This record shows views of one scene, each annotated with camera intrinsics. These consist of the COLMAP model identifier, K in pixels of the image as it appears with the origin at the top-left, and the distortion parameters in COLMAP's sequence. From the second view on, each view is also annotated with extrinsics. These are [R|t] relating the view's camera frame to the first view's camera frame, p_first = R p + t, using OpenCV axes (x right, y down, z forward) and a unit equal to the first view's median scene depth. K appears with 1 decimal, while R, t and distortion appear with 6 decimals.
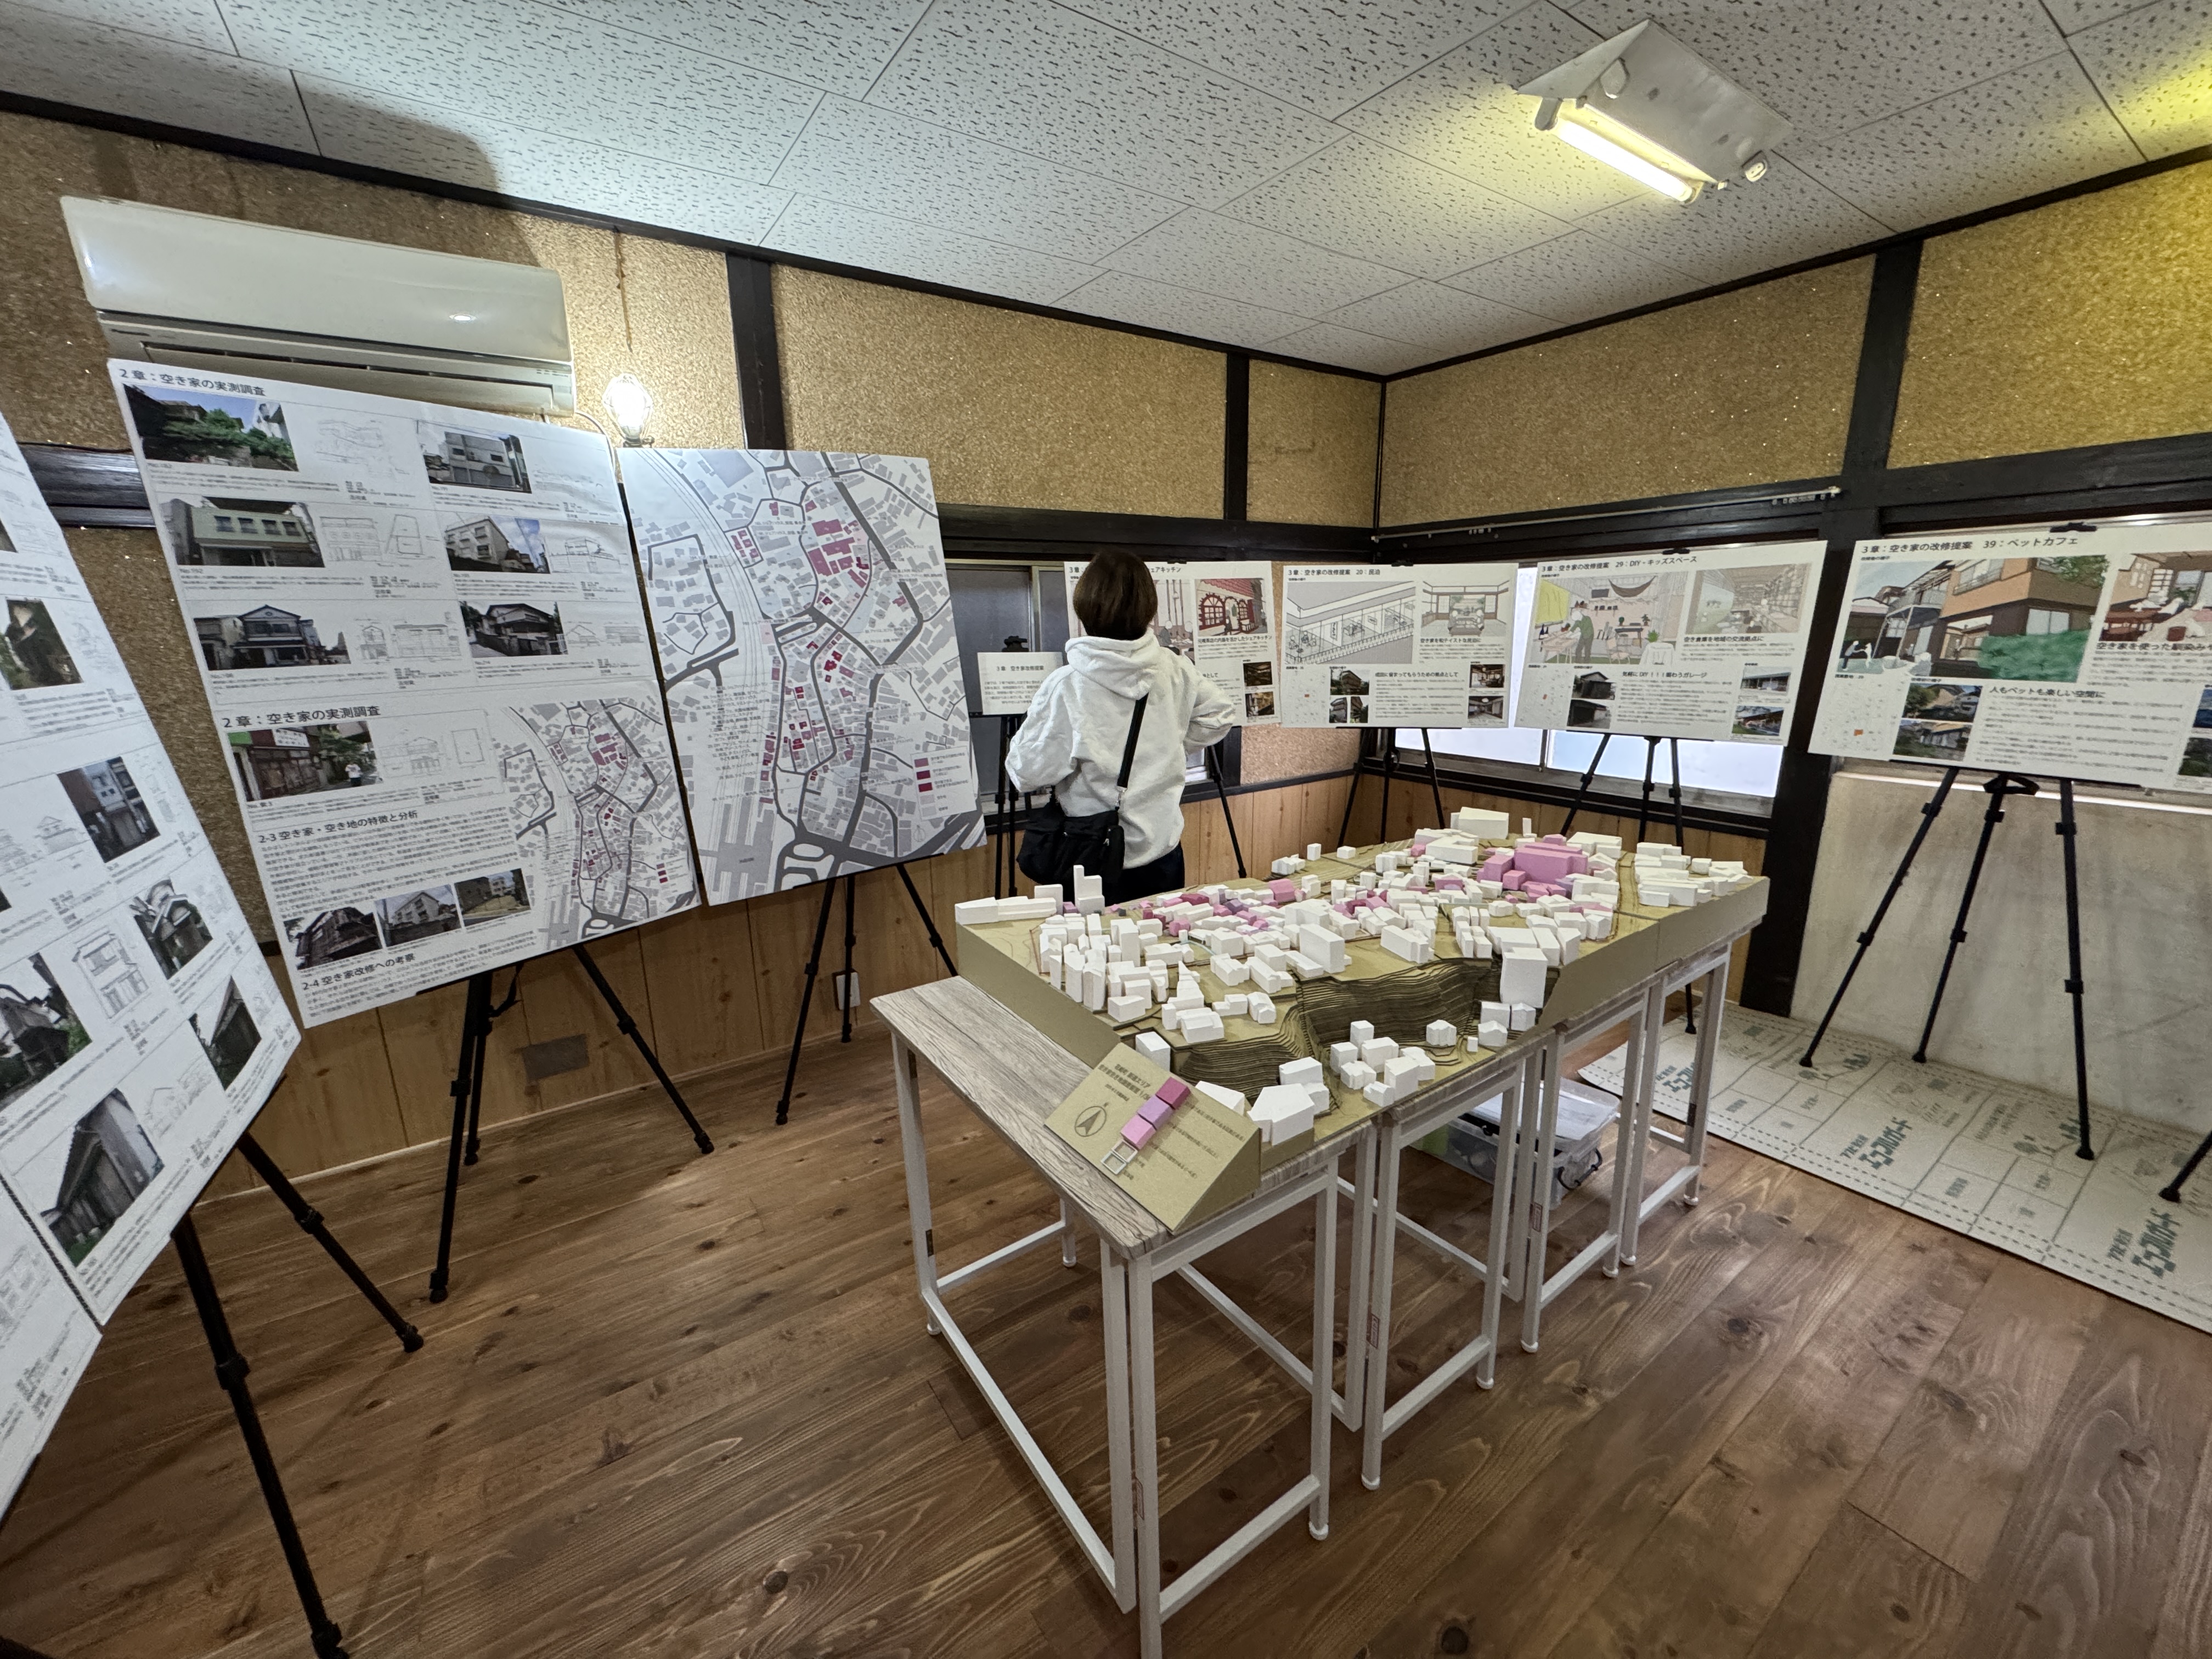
lens RADIAL K [[878.7, 0, 1112.4], [0, 878.7, 836.2], [0, 0, 1]] dist [-0.003083, -0.000300]
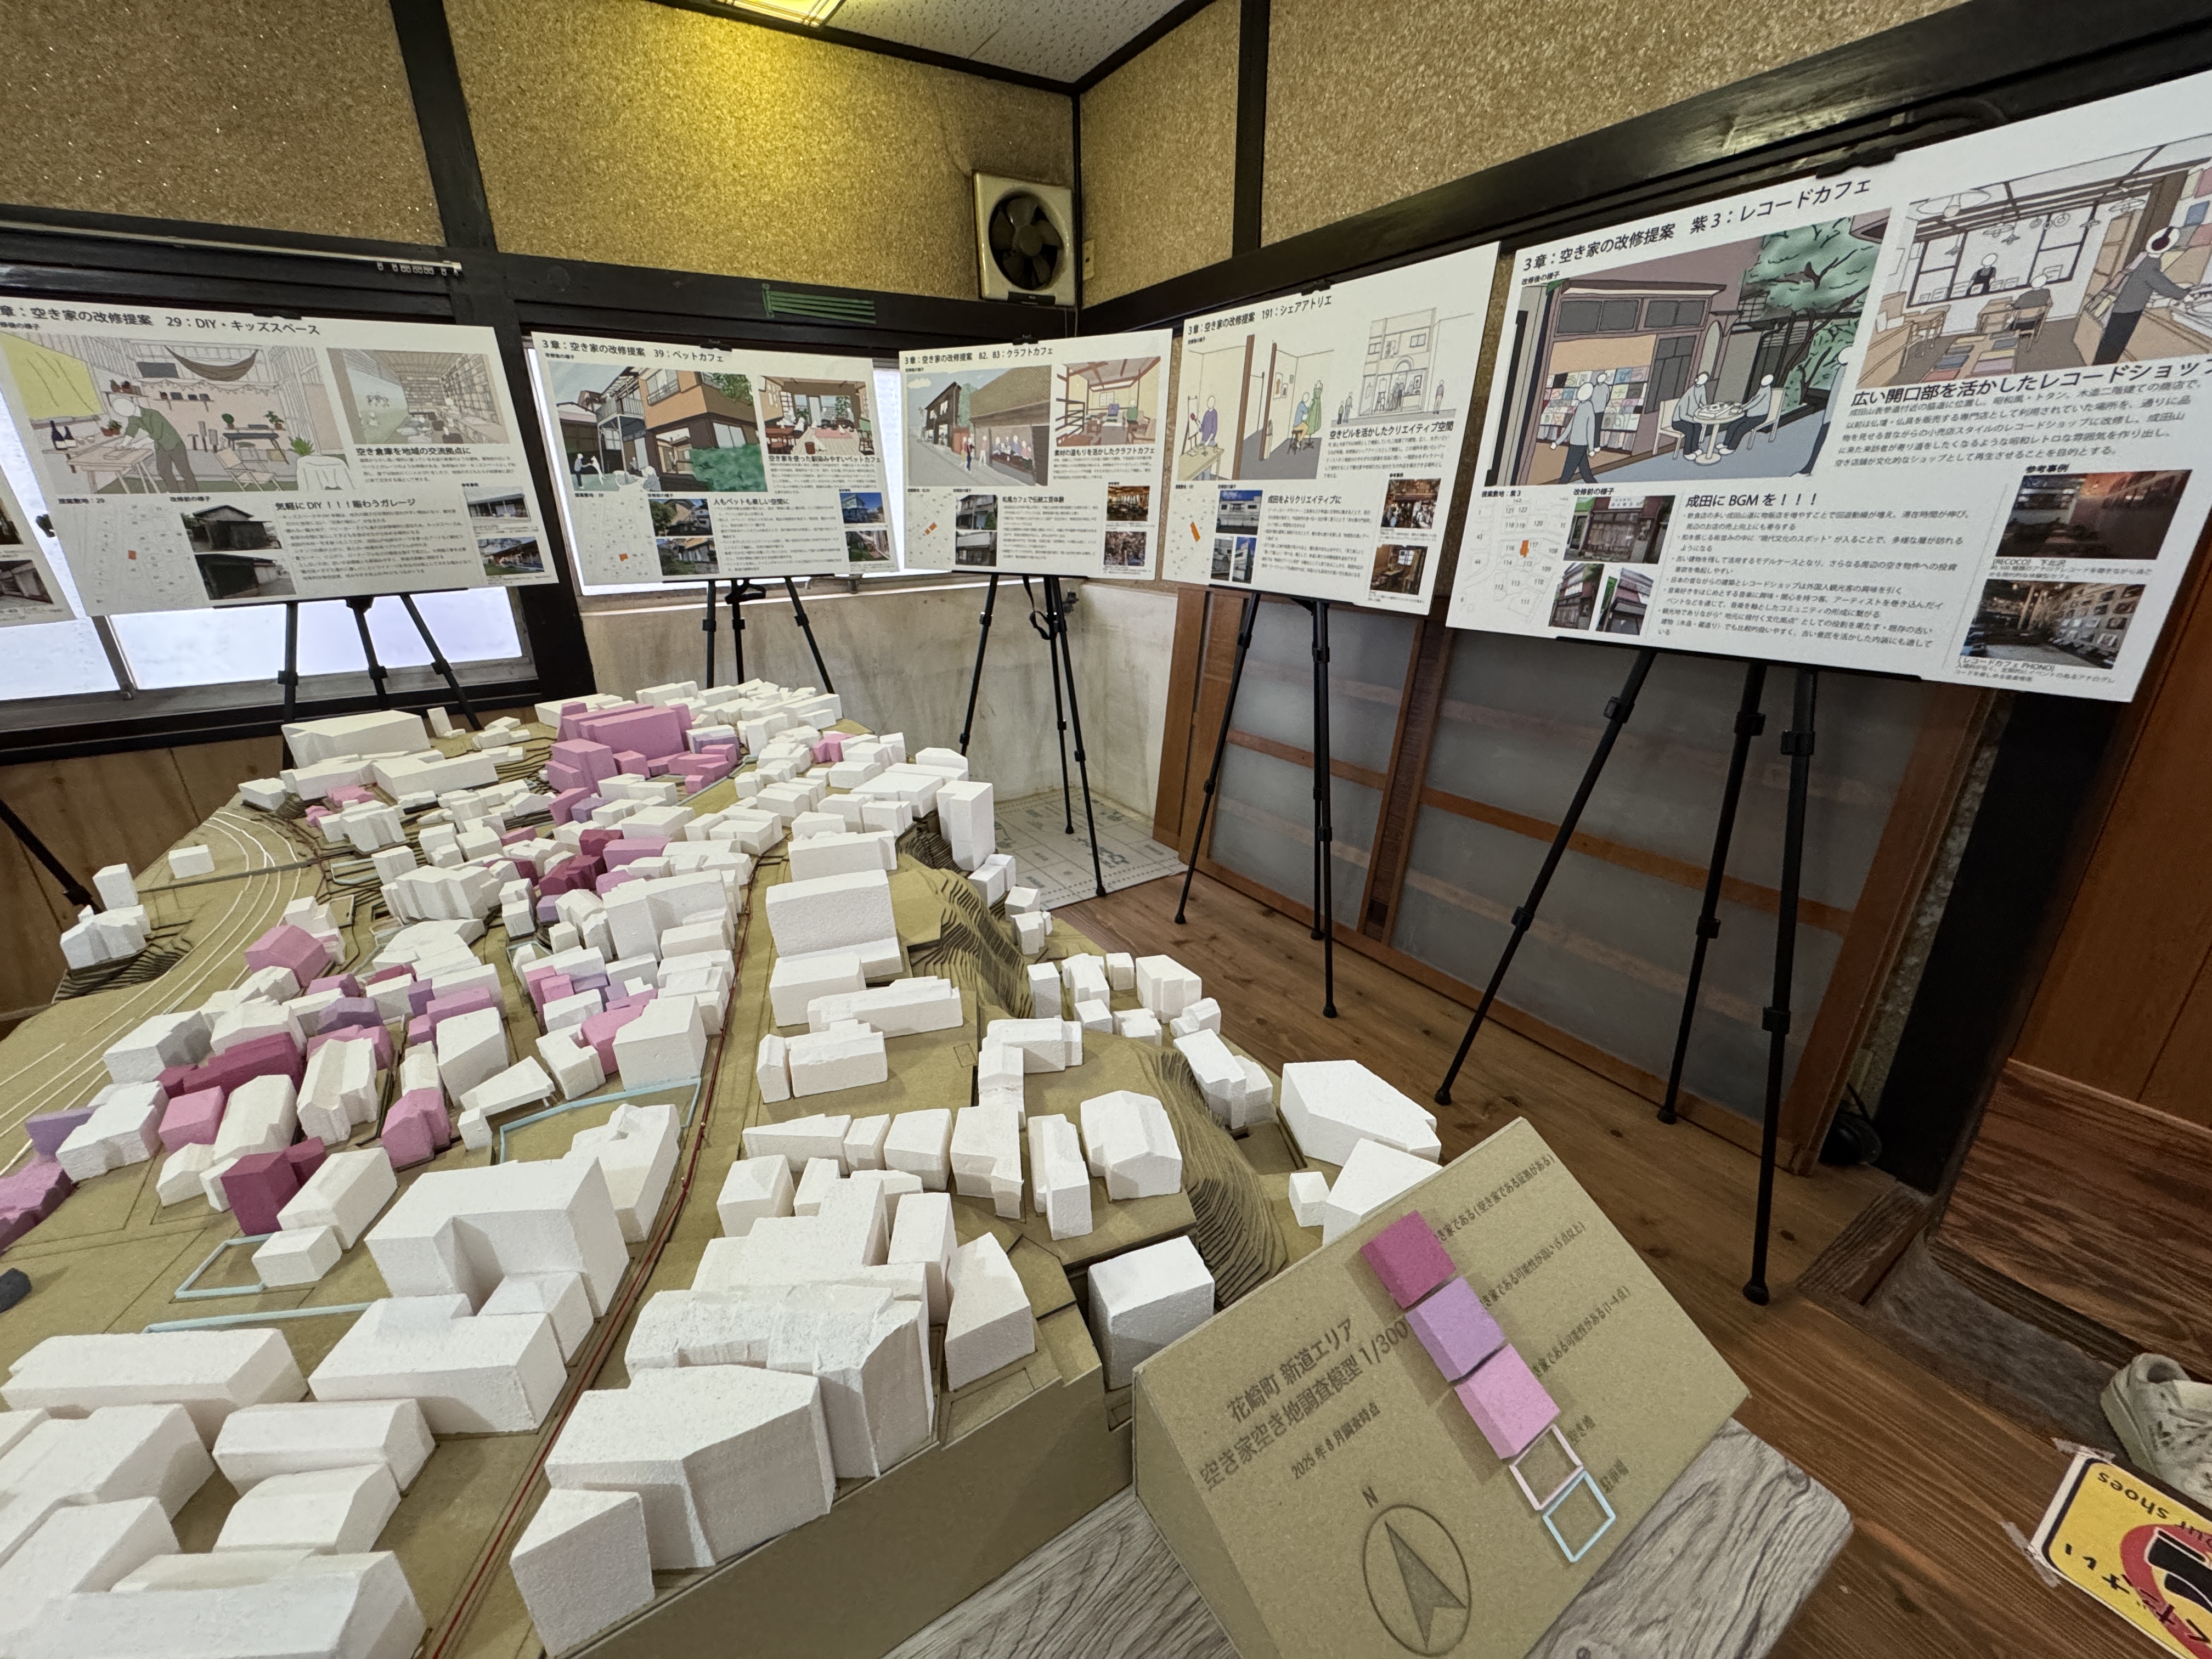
lens RADIAL K [[878.7, 0, 1101.0], [0, 878.7, 829.3], [0, 0, 1]] dist [-0.003083, -0.000300]
pose [[0.034673, -0.331402, 0.942852, -0.109348], [0.256136, 0.914856, 0.312142, -0.015048], [-0.966019, 0.230676, 0.116605, 0.482050]]
